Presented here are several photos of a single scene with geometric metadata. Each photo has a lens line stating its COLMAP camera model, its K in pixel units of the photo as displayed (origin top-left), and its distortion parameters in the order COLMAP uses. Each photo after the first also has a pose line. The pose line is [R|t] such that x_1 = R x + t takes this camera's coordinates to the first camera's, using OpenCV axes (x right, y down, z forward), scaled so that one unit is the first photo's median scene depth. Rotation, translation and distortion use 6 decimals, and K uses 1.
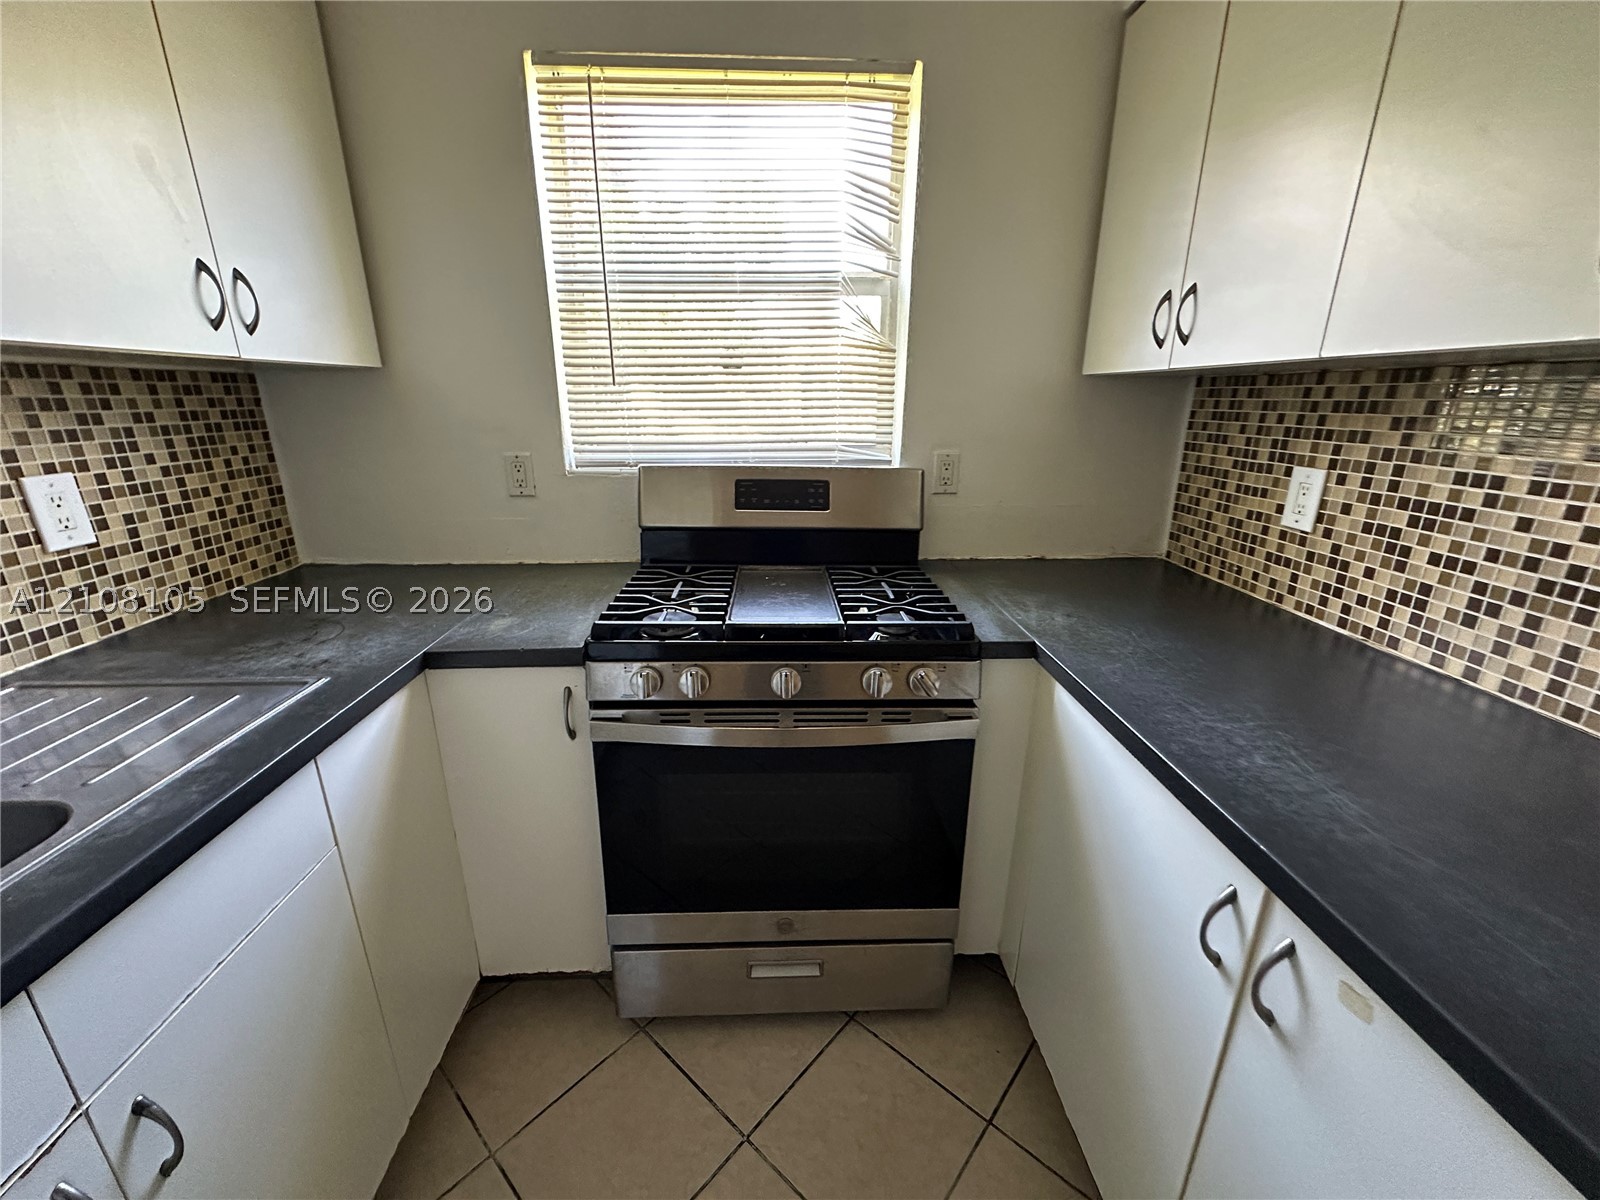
lens RADIAL K [[637.3, 0, 797.0], [0, 637.3, 601.0], [0, 0, 1]] dist [-0.003692, 0.000293]
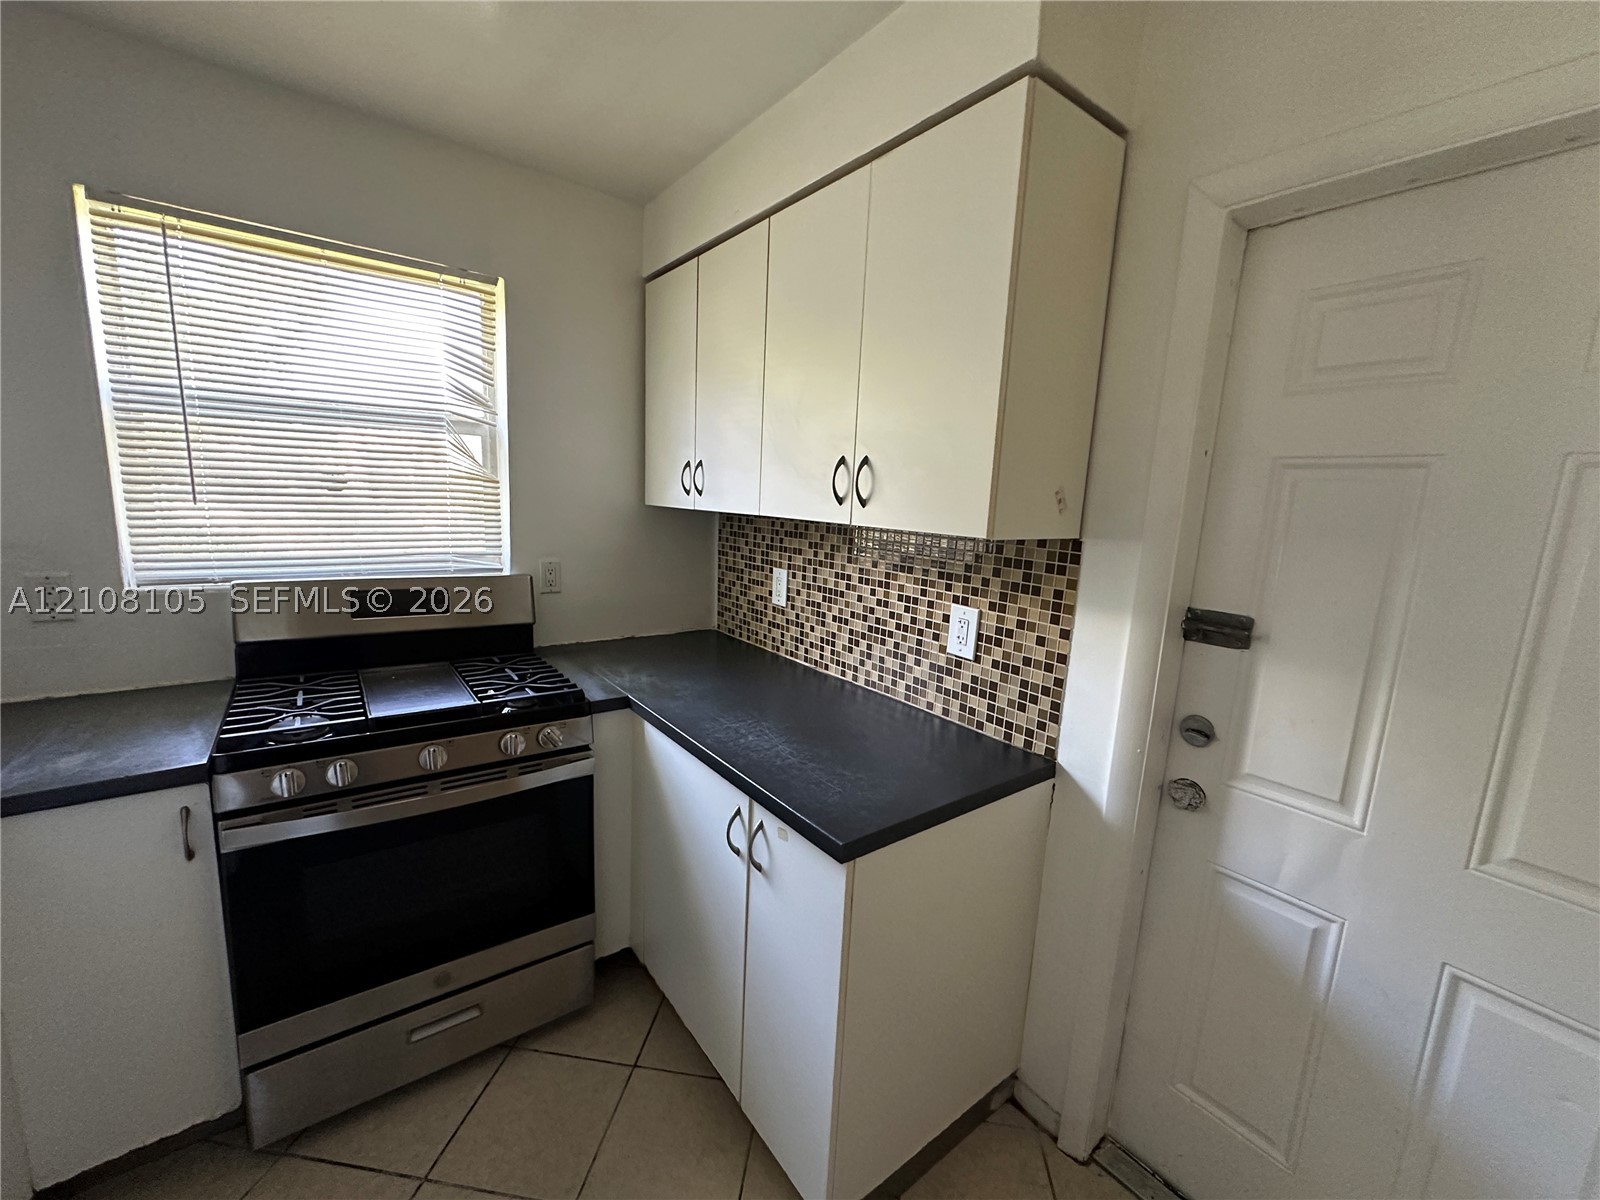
lens RADIAL K [[637.3, 0, 797.0], [0, 637.3, 601.0], [0, 0, 1]] dist [-0.003692, 0.000293]
pose [[0.824820, -0.059470, 0.562259, -0.094358], [0.131299, 0.987414, -0.088174, 0.026219], [-0.549939, 0.146552, 0.822247, -0.373789]]
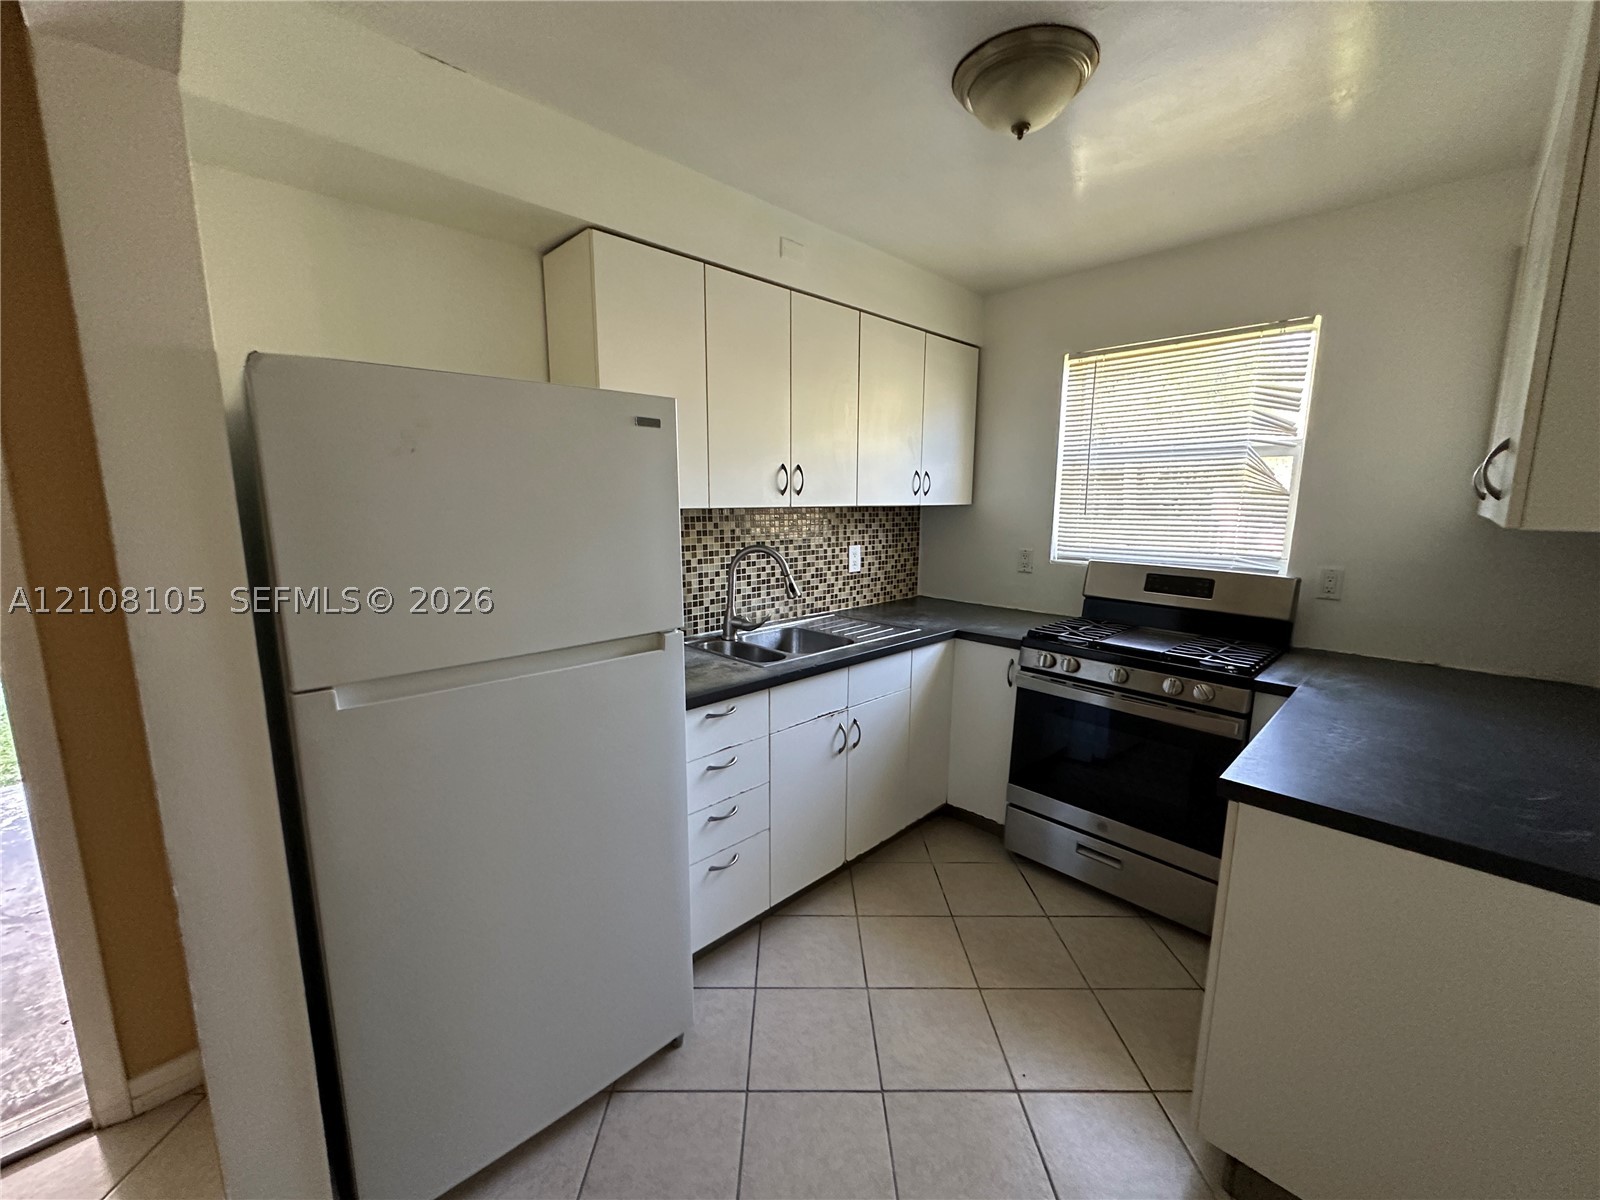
lens RADIAL K [[637.3, 0, 797.0], [0, 637.3, 601.0], [0, 0, 1]] dist [-0.003692, 0.000293]
pose [[0.664246, 0.120285, -0.737773, 0.611509], [-0.230664, 0.971787, -0.049238, 0.193055], [0.711036, 0.202884, 0.673251, -0.835265]]
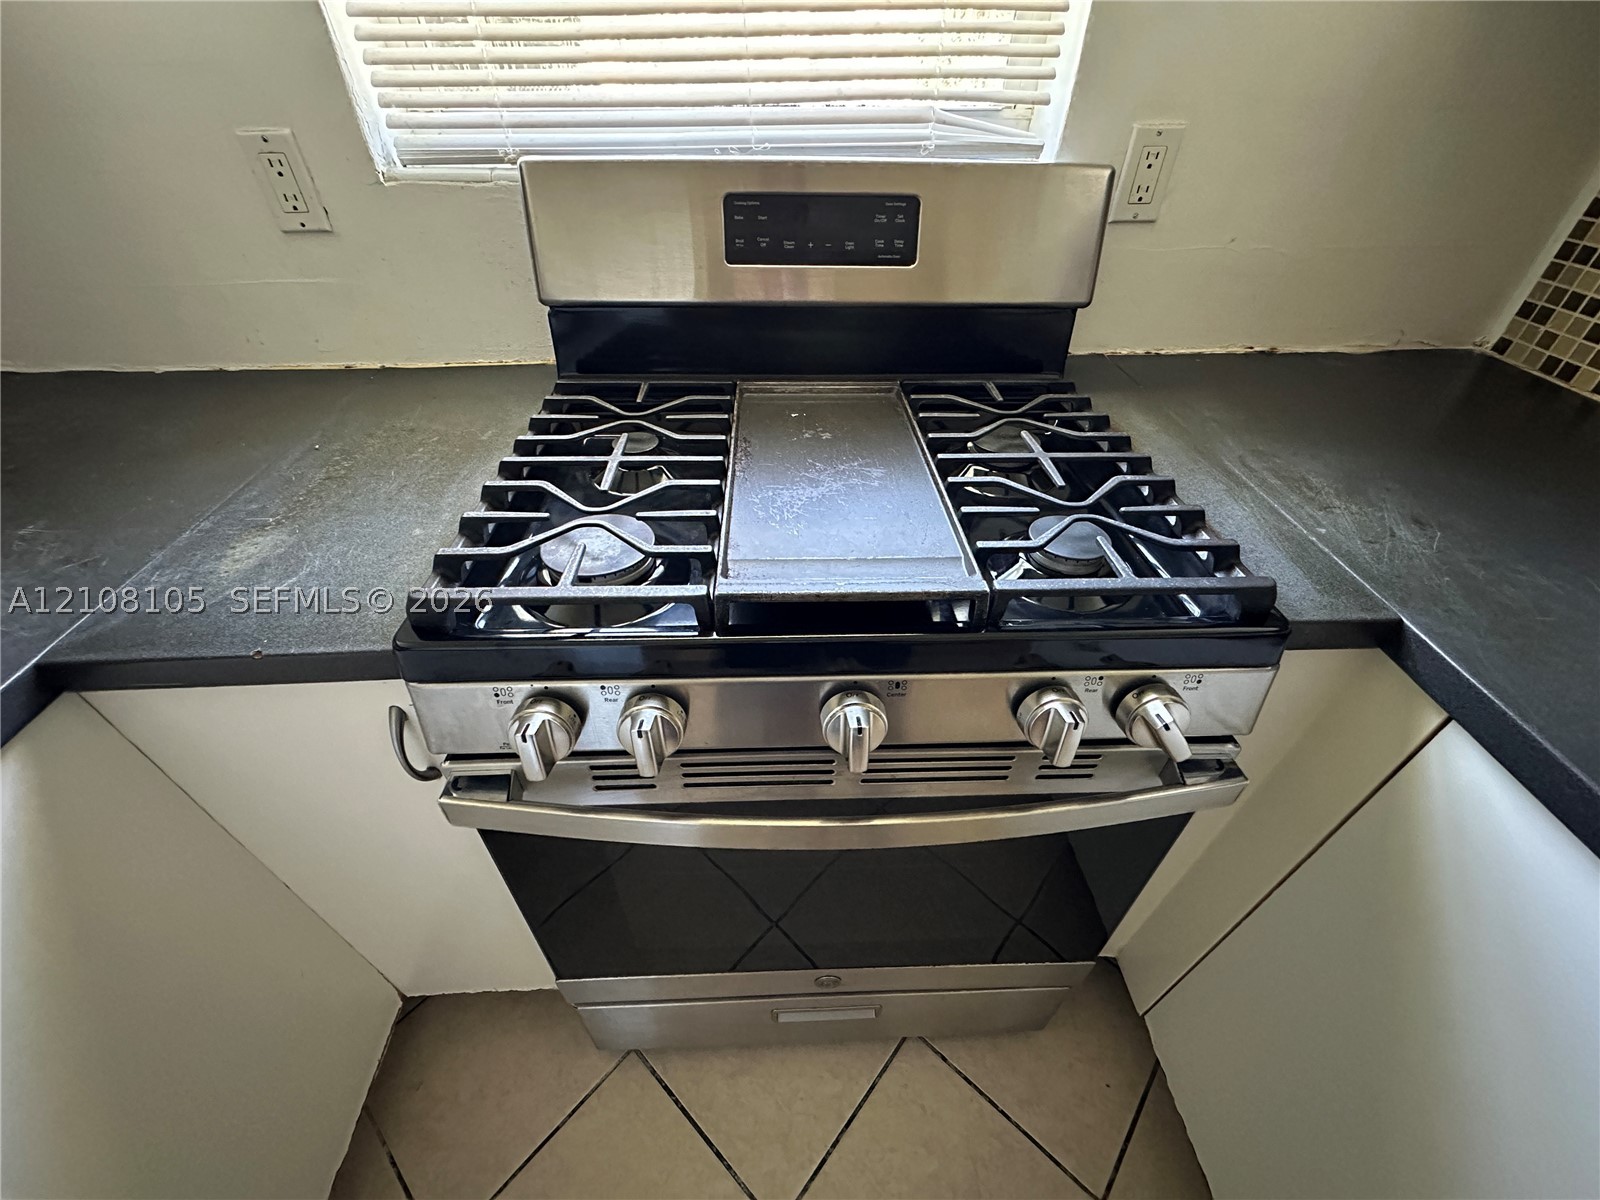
lens RADIAL K [[637.3, 0, 797.0], [0, 637.3, 601.0], [0, 0, 1]] dist [-0.003692, 0.000293]
pose [[0.999991, -0.000627, -0.004248, -0.048193], [0.002220, 0.922223, 0.386651, -0.112063], [0.003675, -0.386657, 0.922216, 0.531976]]
